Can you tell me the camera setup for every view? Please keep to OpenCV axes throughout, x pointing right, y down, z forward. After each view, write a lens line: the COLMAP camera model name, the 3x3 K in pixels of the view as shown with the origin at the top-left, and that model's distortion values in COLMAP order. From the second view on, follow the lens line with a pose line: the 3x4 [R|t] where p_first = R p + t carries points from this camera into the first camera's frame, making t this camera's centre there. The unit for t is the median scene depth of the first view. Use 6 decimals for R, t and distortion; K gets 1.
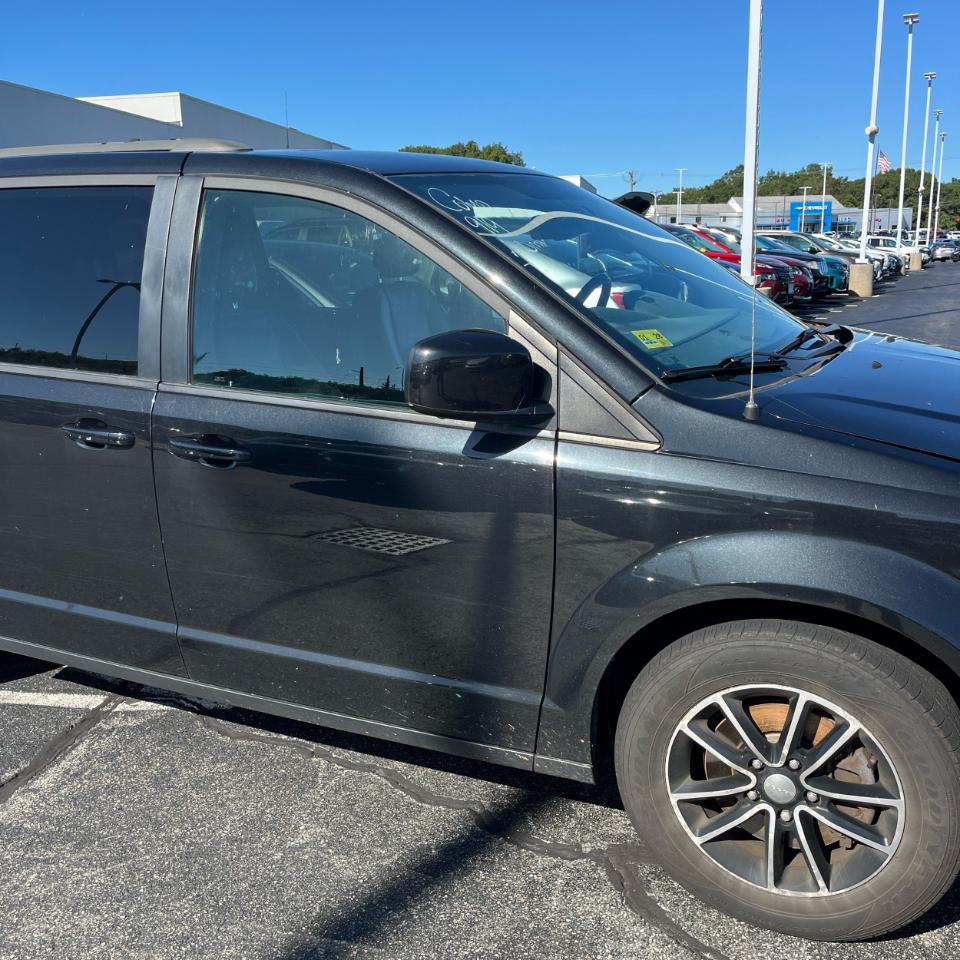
lens RADIAL K [[968.9, 0, 483.8], [0, 968.9, 483.5], [0, 0, 1]] dist [0.035208, -0.026555]
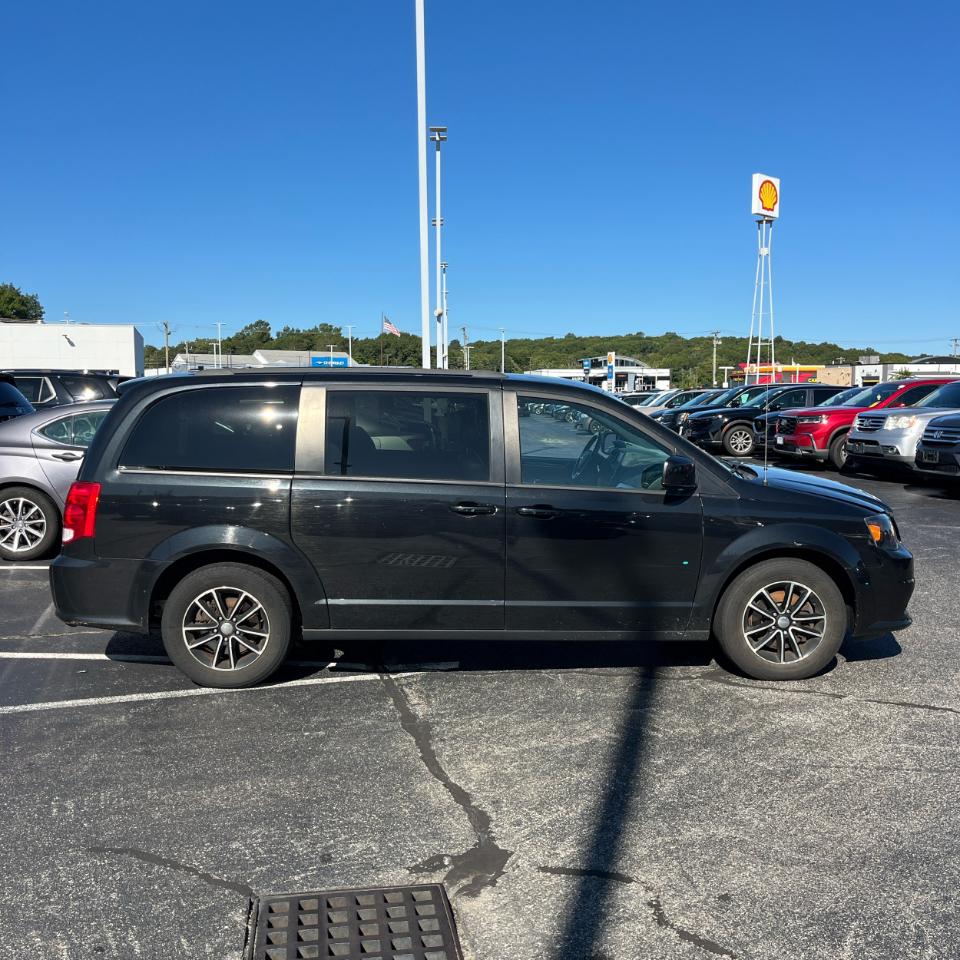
lens RADIAL K [[964.1, 0, 480.0], [0, 964.1, 480.0], [0, 0, 1]] dist [0.034401, -0.028708]
pose [[0.886174, -0.022187, 0.462820, -1.587065], [0.091212, 0.987662, -0.127298, 0.179509], [-0.454286, 0.155023, 0.877264, -0.976092]]
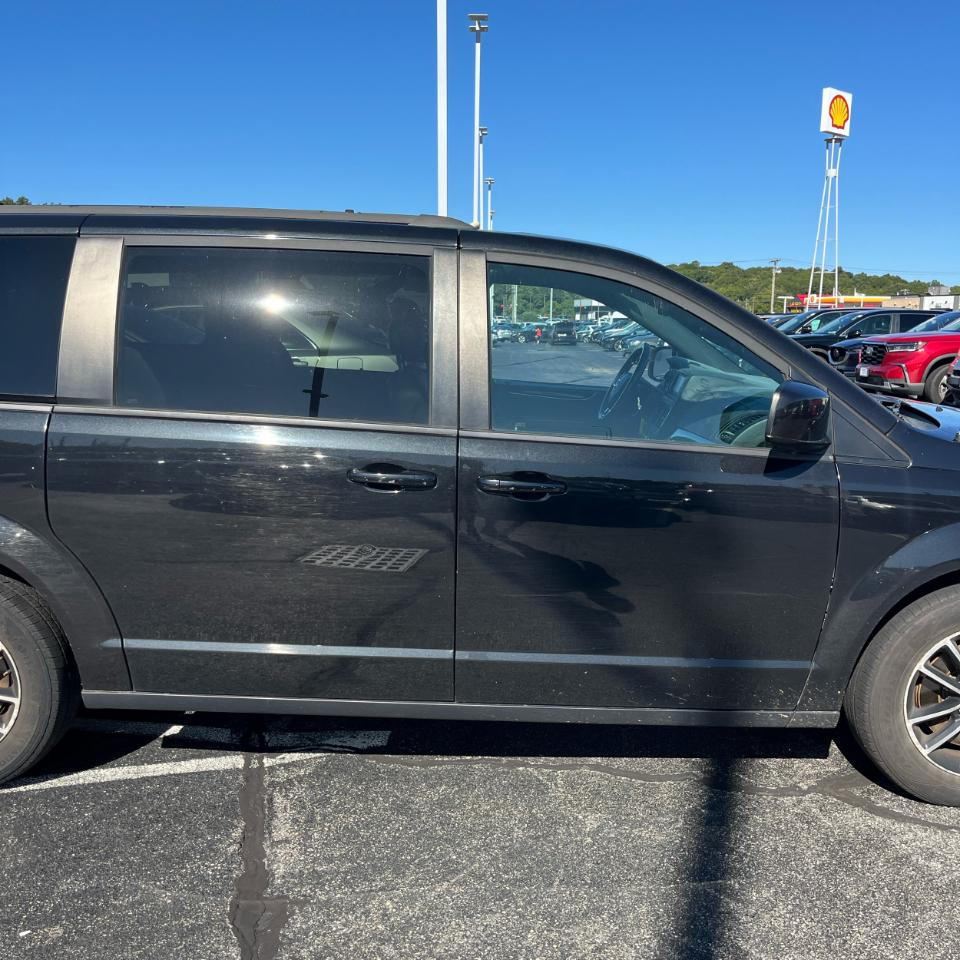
lens RADIAL K [[964.1, 0, 480.0], [0, 964.1, 480.0], [0, 0, 1]] dist [0.034401, -0.028708]
pose [[0.908041, -0.035986, 0.417333, -0.899835], [0.066701, 0.996013, -0.059244, 0.024938], [-0.413537, 0.081632, 0.906820, -0.010677]]
